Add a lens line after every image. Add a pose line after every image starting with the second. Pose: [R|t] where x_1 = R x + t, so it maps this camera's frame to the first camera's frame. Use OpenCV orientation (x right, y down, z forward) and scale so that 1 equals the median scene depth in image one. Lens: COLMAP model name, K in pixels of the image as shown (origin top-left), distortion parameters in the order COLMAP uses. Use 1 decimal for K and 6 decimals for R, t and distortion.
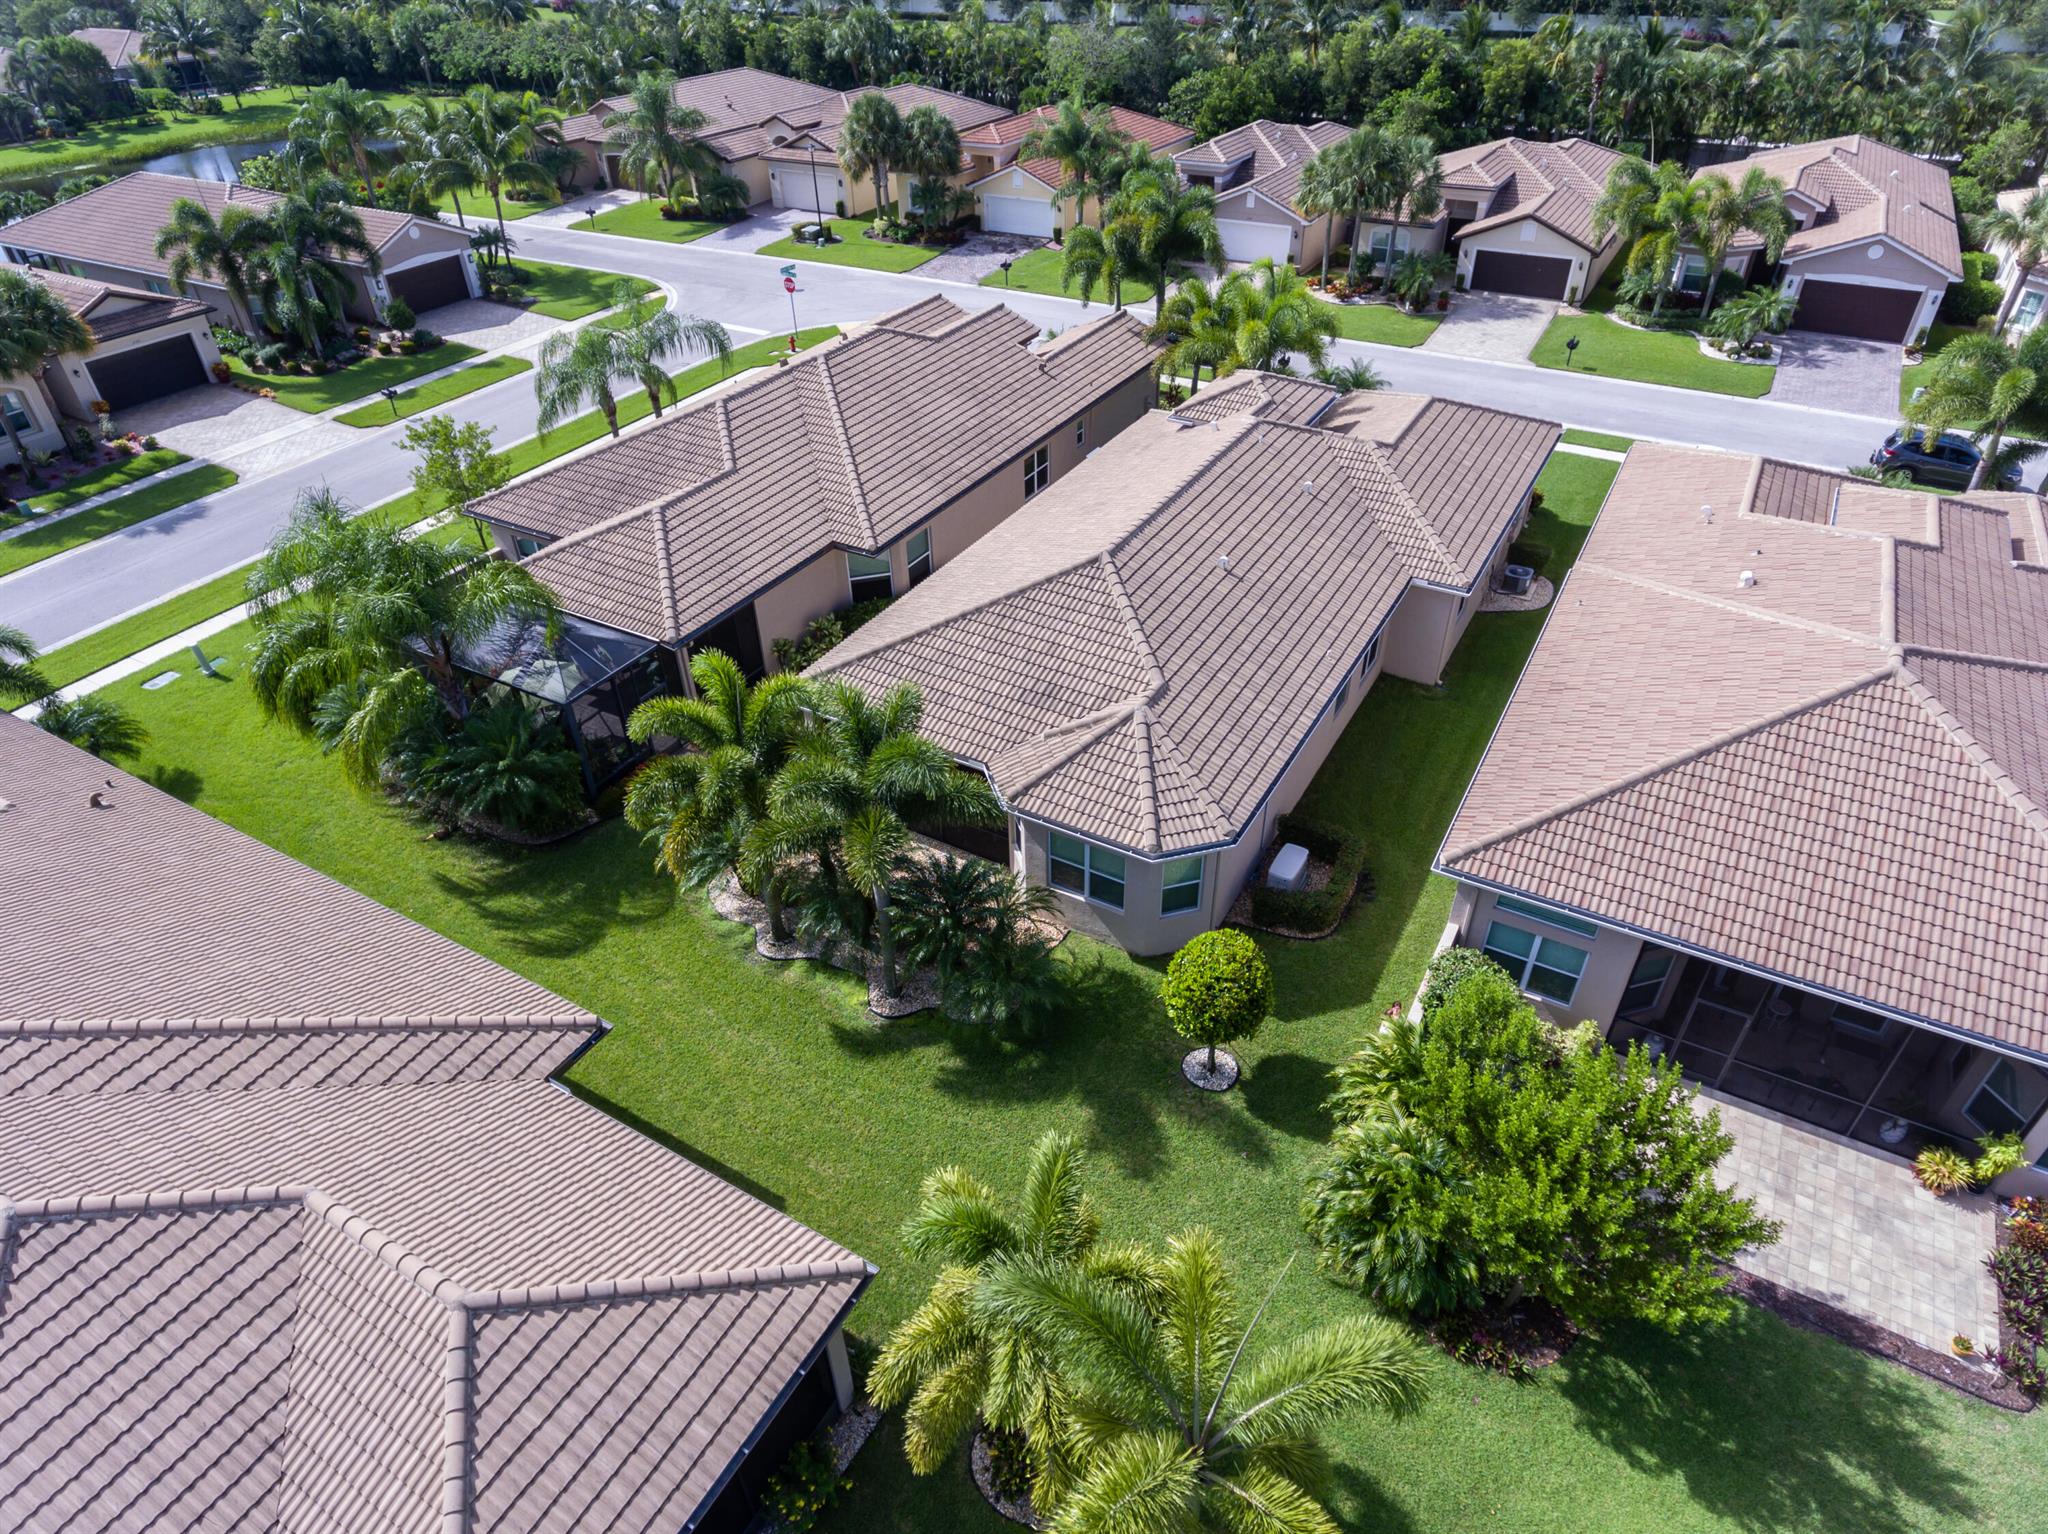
lens RADIAL K [[1206.8, 0, 1024.0], [0, 1206.8, 767.0], [0, 0, 1]] dist [-0.002218, -0.001227]
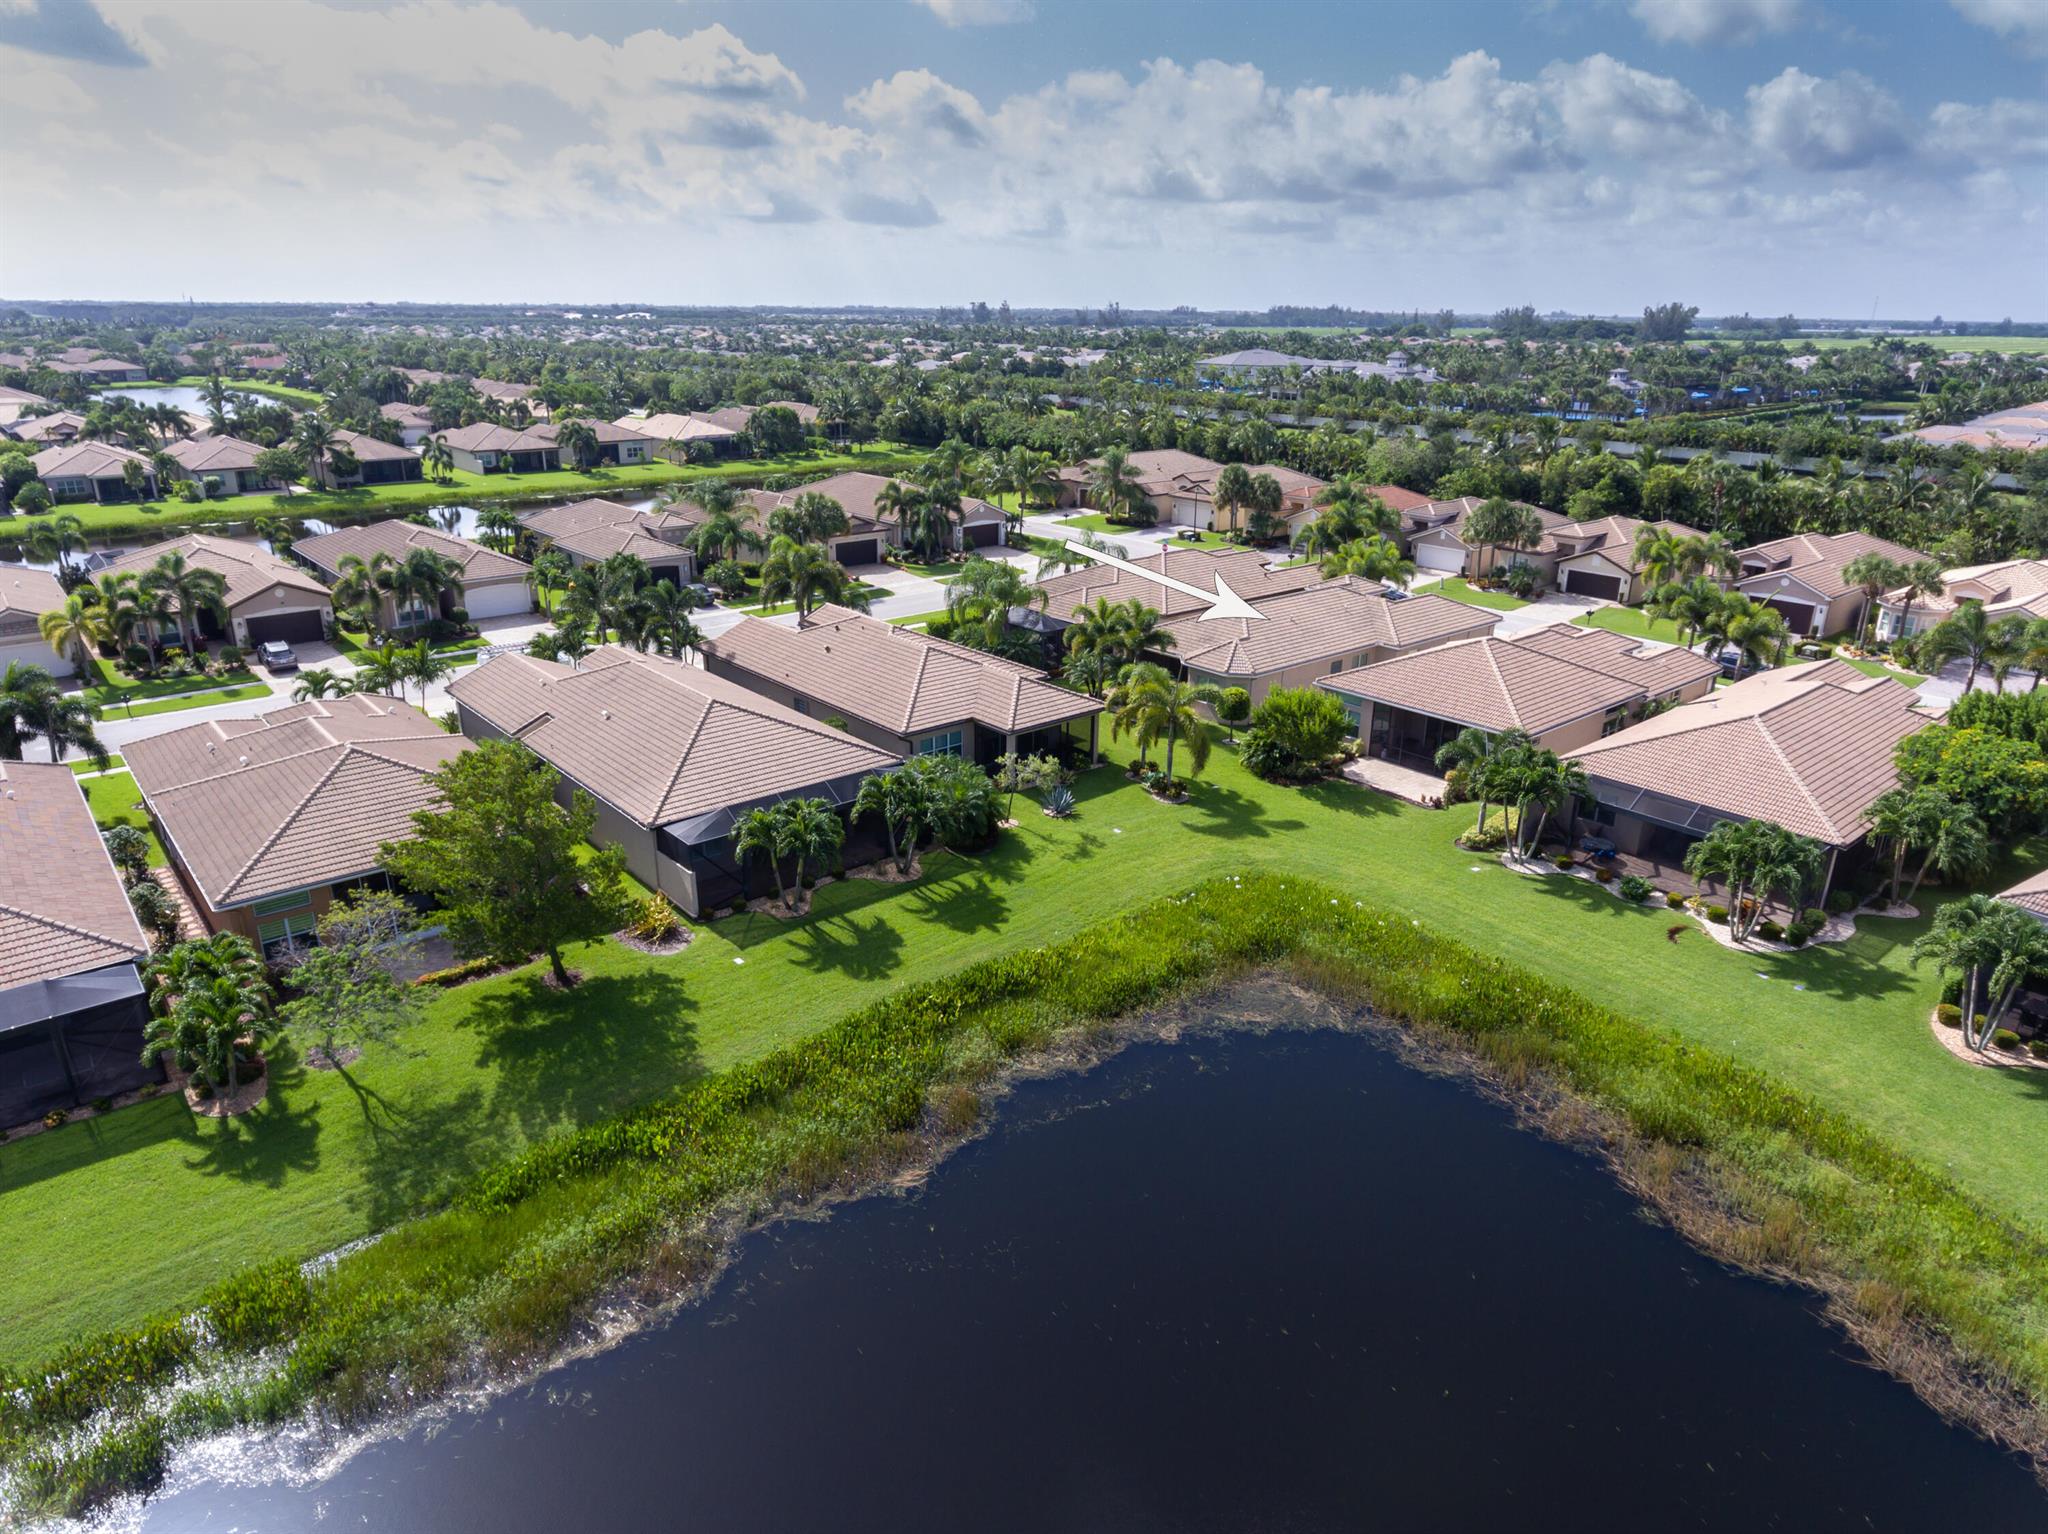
lens RADIAL K [[1285.1, 0, 1024.0], [0, 1285.1, 767.0], [0, 0, 1]] dist [-0.001696, -0.000825]
pose [[0.943468, 0.141316, -0.299831, 0.214136], [-0.222136, 0.940943, -0.255502, 0.418013], [0.246017, 0.307661, 0.919141, -0.686166]]
